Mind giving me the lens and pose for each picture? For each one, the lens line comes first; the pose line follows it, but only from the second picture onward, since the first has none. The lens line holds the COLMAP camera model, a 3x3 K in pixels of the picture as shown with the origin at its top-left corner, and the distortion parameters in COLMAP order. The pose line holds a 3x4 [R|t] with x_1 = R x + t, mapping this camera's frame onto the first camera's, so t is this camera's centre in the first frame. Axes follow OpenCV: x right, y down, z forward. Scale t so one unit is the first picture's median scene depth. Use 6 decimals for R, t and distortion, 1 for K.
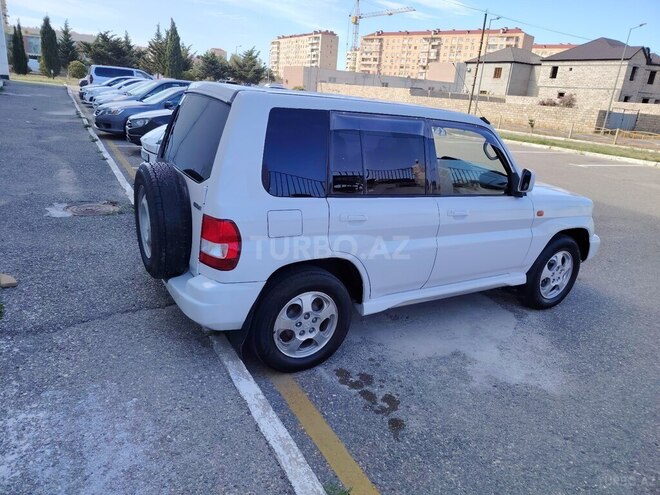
lens RADIAL K [[460.3, 0, 327.6], [0, 460.3, 245.9], [0, 0, 1]] dist [0.024447, -0.021544]
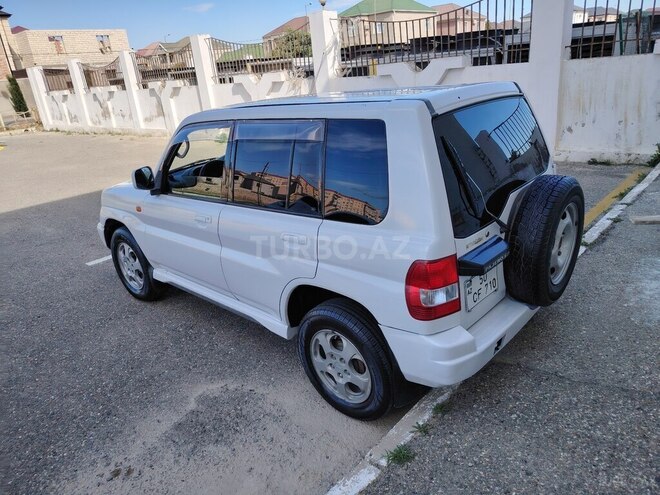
lens RADIAL K [[460.3, 0, 331.7], [0, 460.3, 245.5], [0, 0, 1]] dist [0.024447, -0.021544]
pose [[-0.324785, -0.390531, 0.861394, -0.887194], [0.355255, 0.793703, 0.493790, -0.563100], [-0.876532, 0.466391, -0.119045, 1.313303]]
